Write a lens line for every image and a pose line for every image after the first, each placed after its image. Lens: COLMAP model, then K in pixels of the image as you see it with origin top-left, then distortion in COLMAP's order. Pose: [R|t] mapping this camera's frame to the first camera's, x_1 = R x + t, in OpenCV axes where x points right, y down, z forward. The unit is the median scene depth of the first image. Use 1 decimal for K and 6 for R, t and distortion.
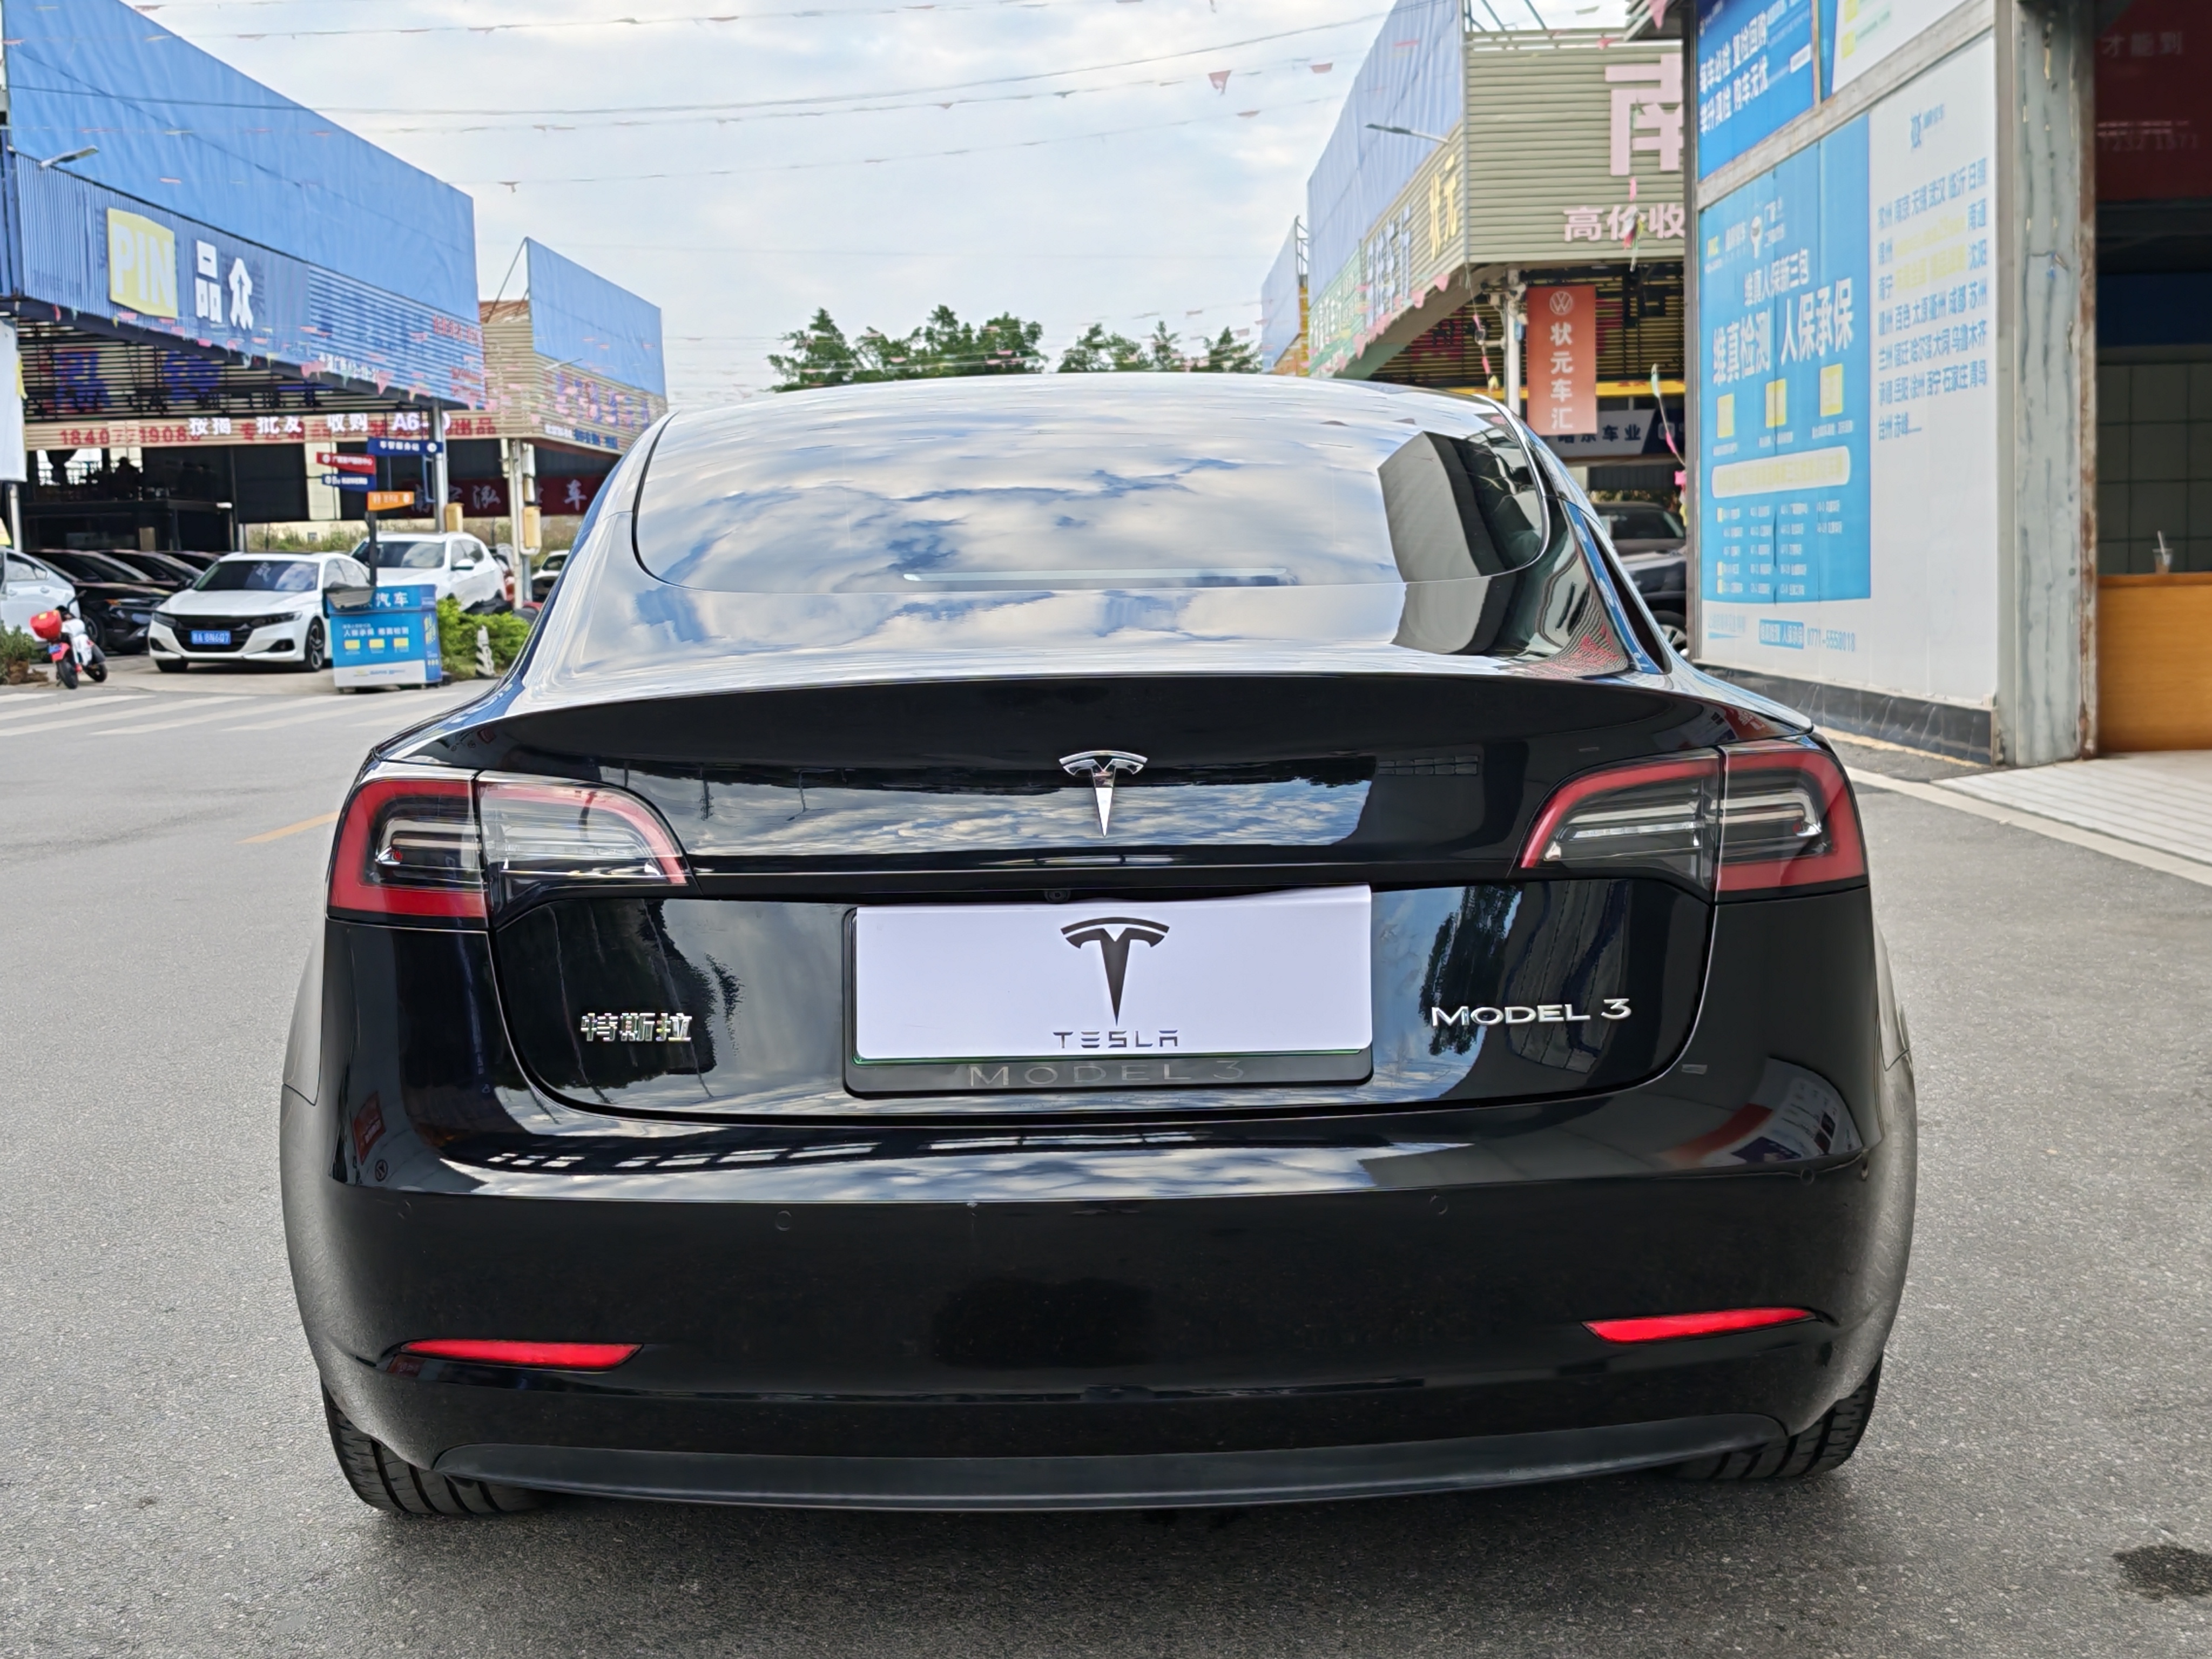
lens RADIAL K [[2714.0, 0, 1112.4], [0, 2714.0, 835.7], [0, 0, 1]] dist [0.003343, 0.000000]
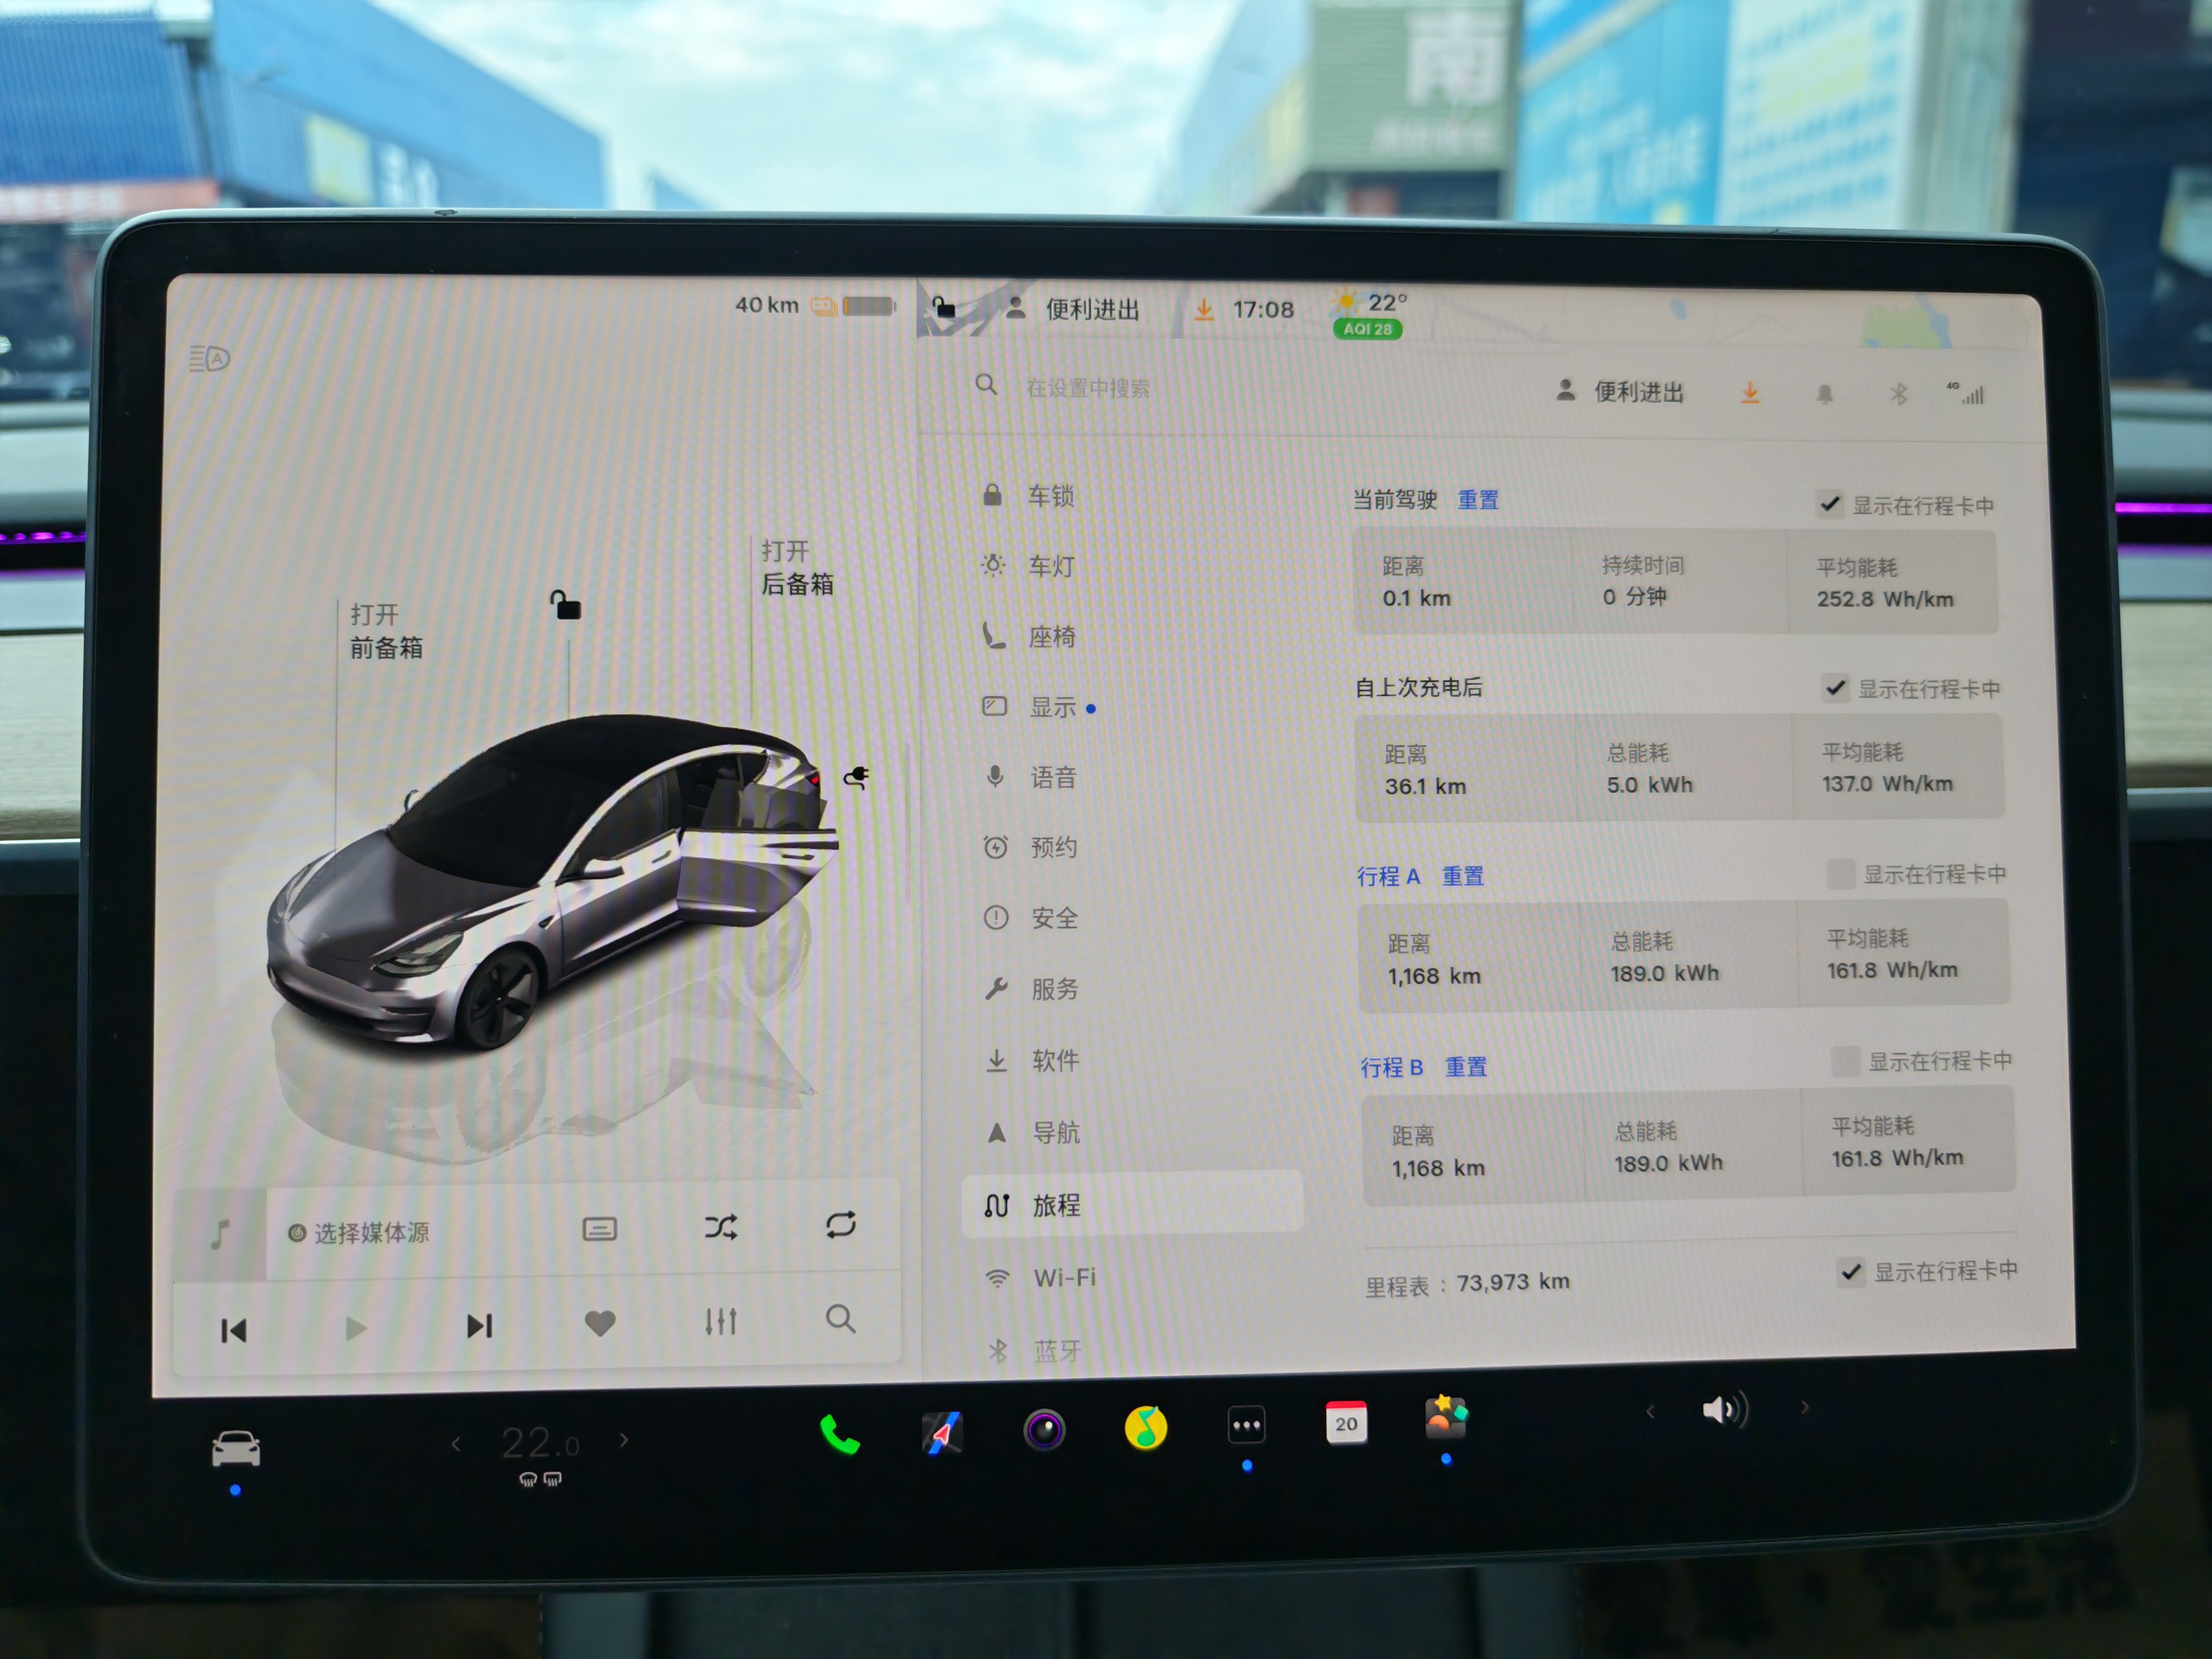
lens RADIAL K [[1573.6, 0, 1112.3], [0, 1573.6, 836.8], [0, 0, 1]] dist [-0.021376, -0.001955]
pose [[0.999028, -0.002373, 0.044013, -0.003279], [-0.005025, 0.985906, 0.167226, -0.014670], [-0.043790, -0.167284, 0.984936, 0.263579]]
